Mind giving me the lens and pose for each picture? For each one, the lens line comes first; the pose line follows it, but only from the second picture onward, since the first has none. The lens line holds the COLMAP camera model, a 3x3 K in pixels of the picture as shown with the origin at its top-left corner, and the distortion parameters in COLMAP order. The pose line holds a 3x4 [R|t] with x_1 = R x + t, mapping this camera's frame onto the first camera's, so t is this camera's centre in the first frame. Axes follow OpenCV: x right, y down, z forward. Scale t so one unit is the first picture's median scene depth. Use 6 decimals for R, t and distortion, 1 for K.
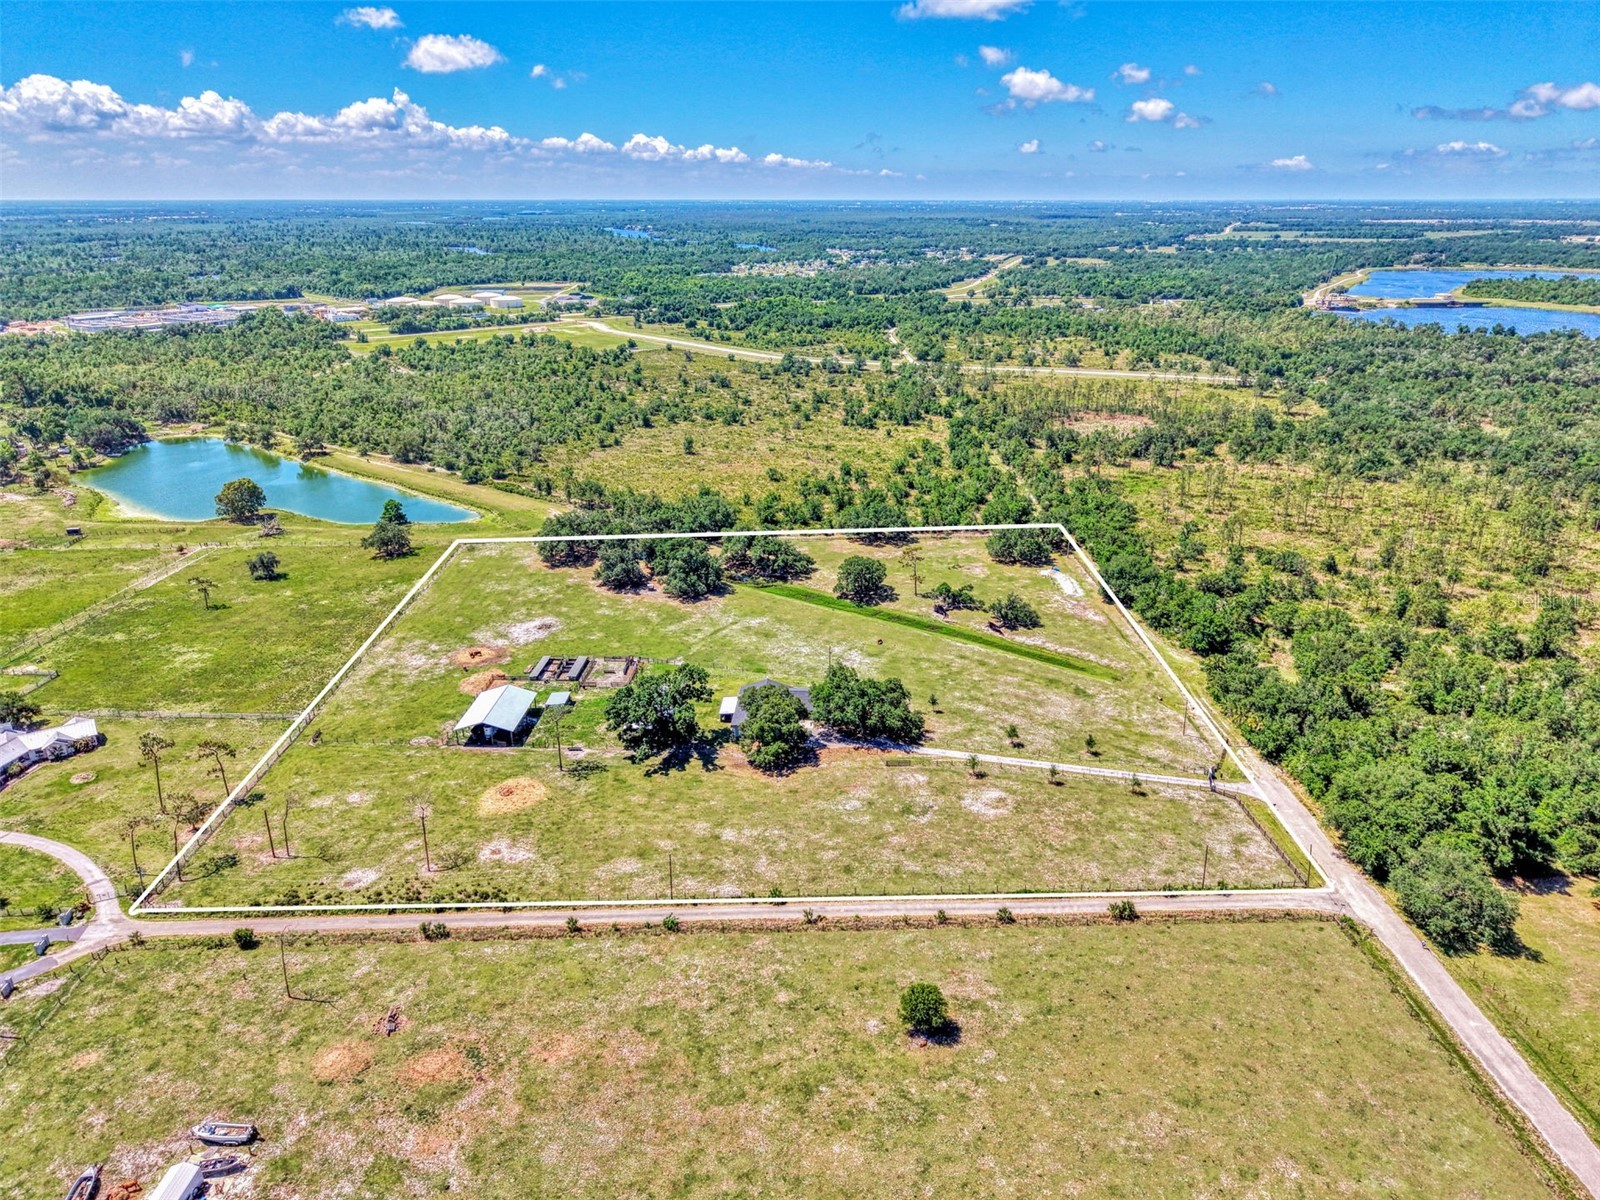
lens RADIAL K [[1057.4, 0, 798.8], [0, 1057.4, 646.1], [0, 0, 1]] dist [0.007621, -0.005313]
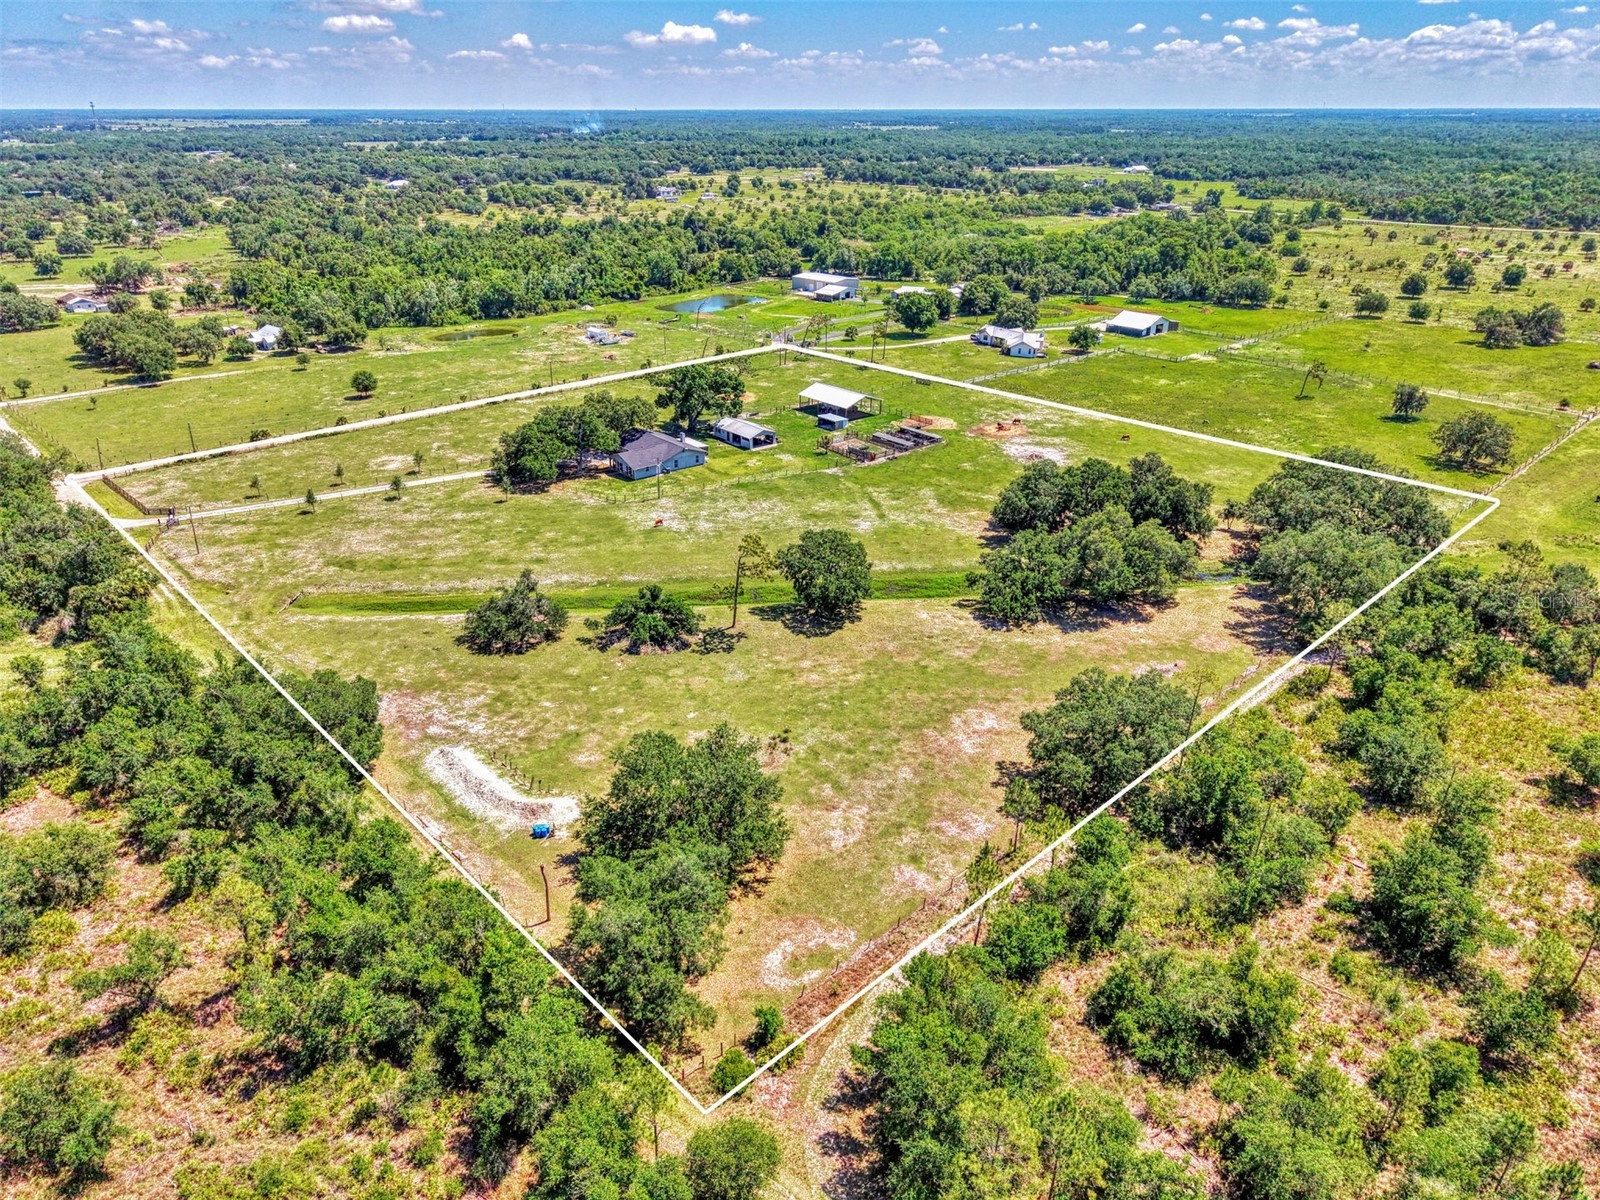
lens RADIAL K [[1069.2, 0, 787.1], [0, 1069.2, 582.8], [0, 0, 1]] dist [0.023731, -0.019355]
pose [[-0.738331, 0.280803, -0.613202, 0.562080], [-0.260468, 0.719944, 0.643302, -0.560466], [0.622112, 0.634689, -0.458417, 1.734724]]
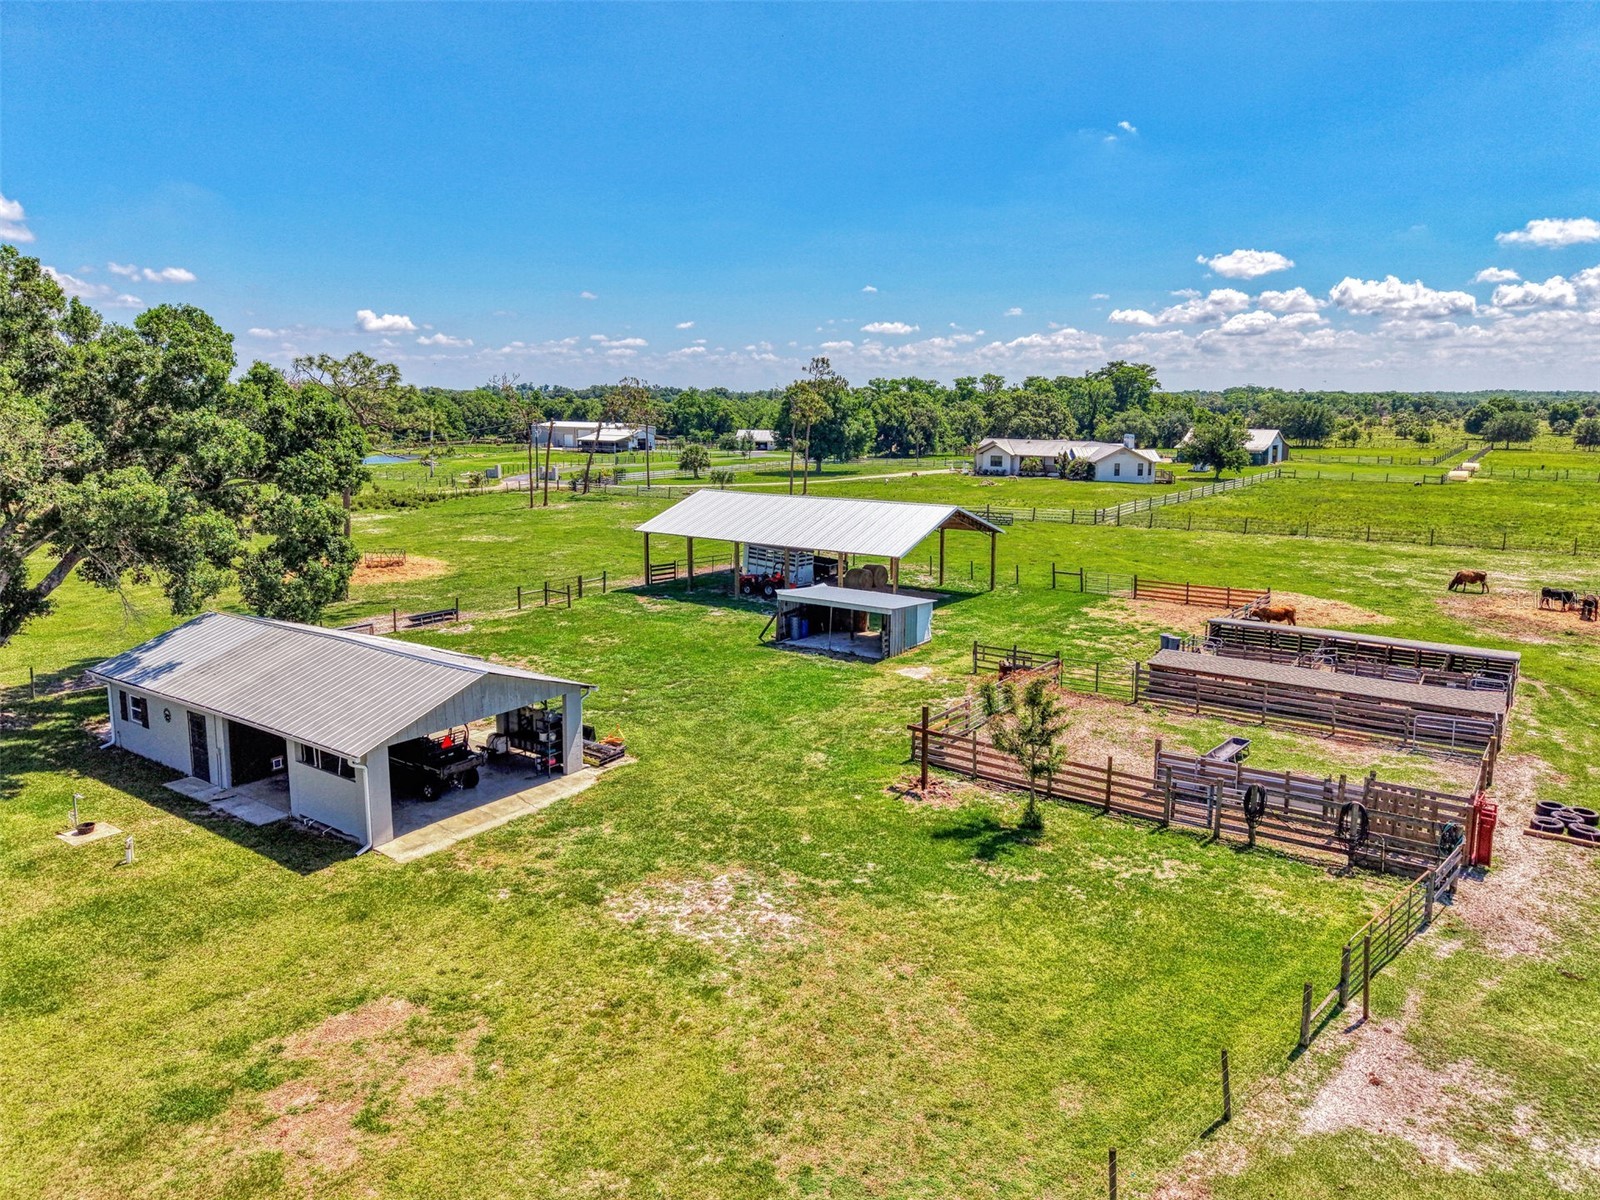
lens RADIAL K [[1087.2, 0, 808.6], [0, 1087.2, 573.1], [0, 0, 1]] dist [0.013749, -0.001549]
pose [[-0.535516, 0.146164, -0.831780, -0.055884], [-0.332214, 0.869045, 0.366599, -0.029417], [0.776438, 0.472649, -0.416830, 1.192742]]
